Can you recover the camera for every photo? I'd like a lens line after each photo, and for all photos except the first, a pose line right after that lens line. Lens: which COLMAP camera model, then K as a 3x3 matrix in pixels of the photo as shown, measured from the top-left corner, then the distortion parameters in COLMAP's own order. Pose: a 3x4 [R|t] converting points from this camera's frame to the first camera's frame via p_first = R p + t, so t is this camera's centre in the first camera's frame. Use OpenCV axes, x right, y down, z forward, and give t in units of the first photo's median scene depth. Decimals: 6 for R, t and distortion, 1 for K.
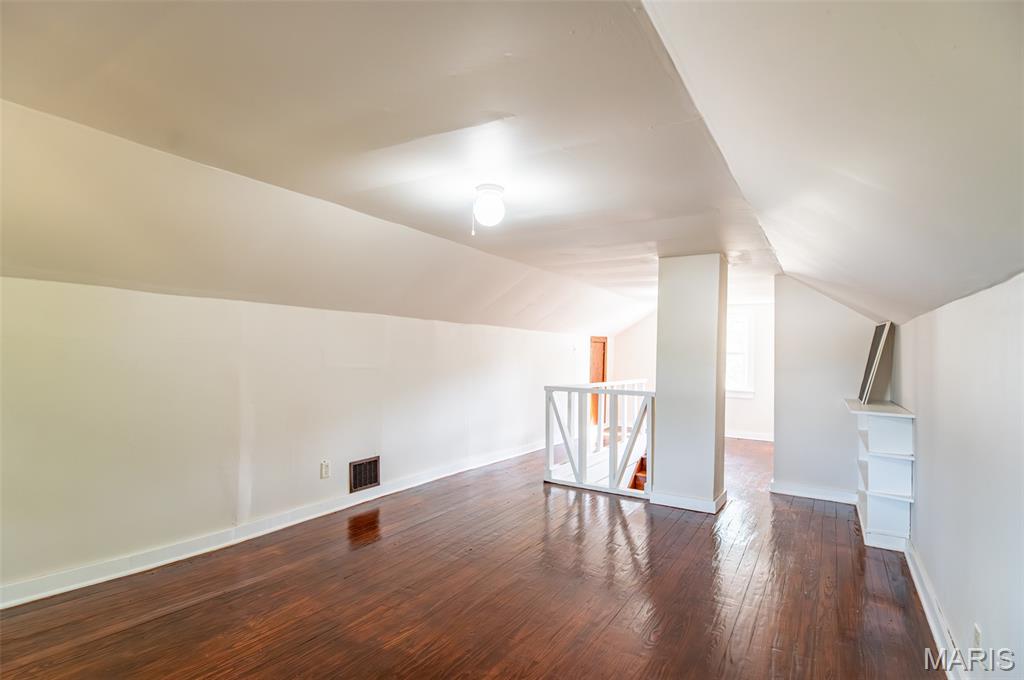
lens RADIAL K [[517.6, 0, 512.0], [0, 517.6, 340.0], [0, 0, 1]] dist [0.047553, -0.009647]
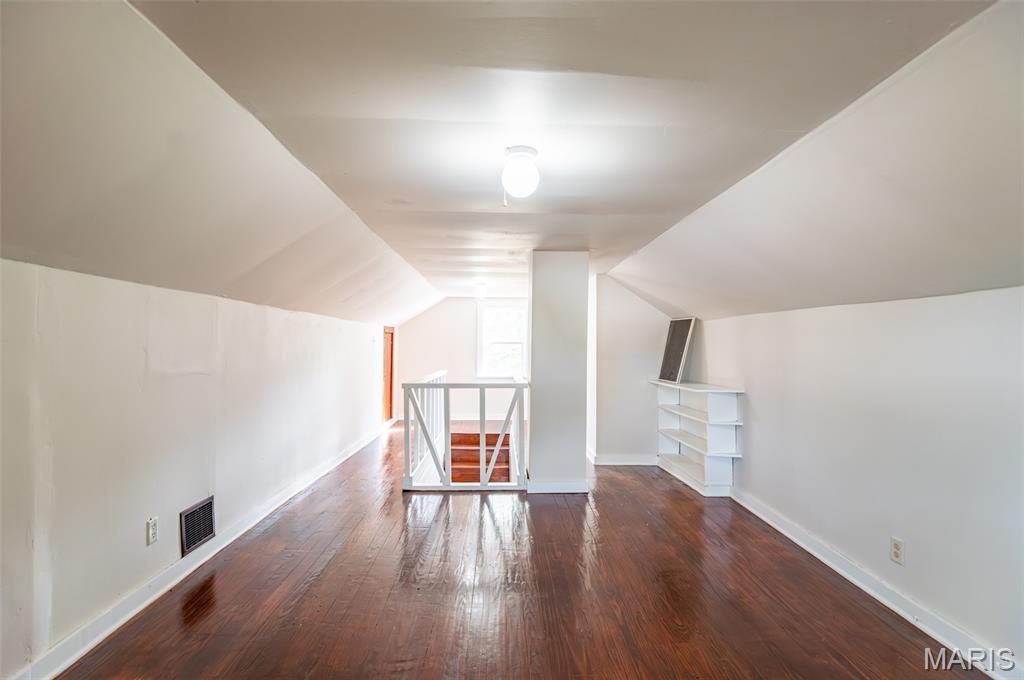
lens RADIAL K [[517.6, 0, 512.0], [0, 517.6, 340.0], [0, 0, 1]] dist [0.047553, -0.009647]
pose [[0.834539, -0.008997, 0.550876, -0.310663], [-0.002492, 0.999795, 0.020104, -0.004286], [-0.550944, -0.018150, 0.834345, 0.182007]]
